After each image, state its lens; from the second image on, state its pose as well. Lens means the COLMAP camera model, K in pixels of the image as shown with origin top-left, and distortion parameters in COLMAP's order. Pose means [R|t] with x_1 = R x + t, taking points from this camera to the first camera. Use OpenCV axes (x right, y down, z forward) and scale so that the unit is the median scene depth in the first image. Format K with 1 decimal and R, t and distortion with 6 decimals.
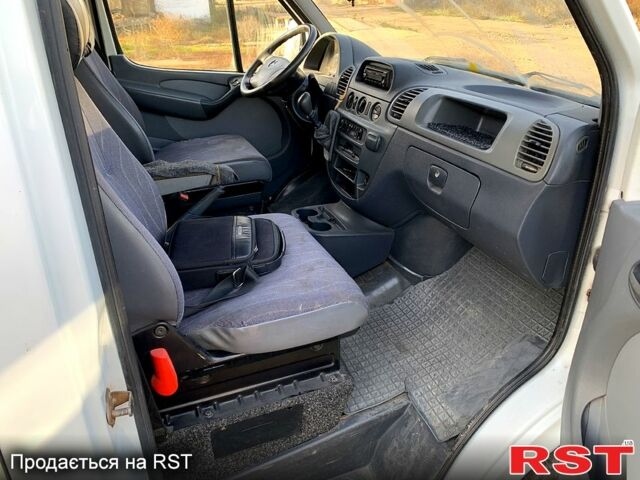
lens RADIAL K [[490.8, 0, 322.2], [0, 490.8, 241.8], [0, 0, 1]] dist [0.006797, -0.001664]
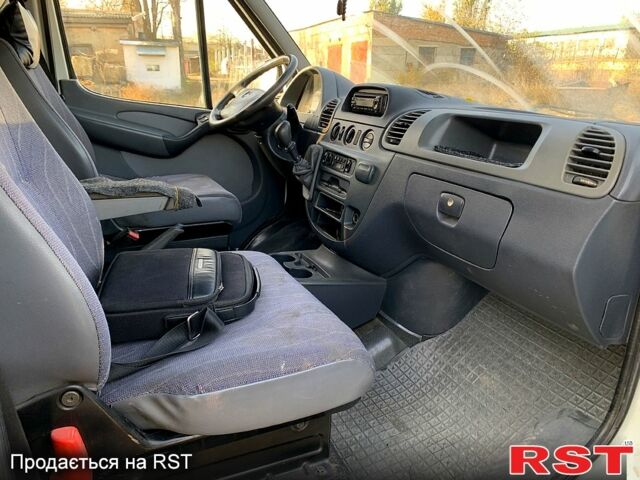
lens RADIAL K [[490.8, 0, 319.7], [0, 490.8, 240.2], [0, 0, 1]] dist [0.006797, -0.001664]
pose [[0.997256, 0.026011, 0.069314, -0.032388], [-0.015317, 0.988479, -0.150579, 0.044119], [-0.072432, 0.149104, 0.986165, 0.200155]]
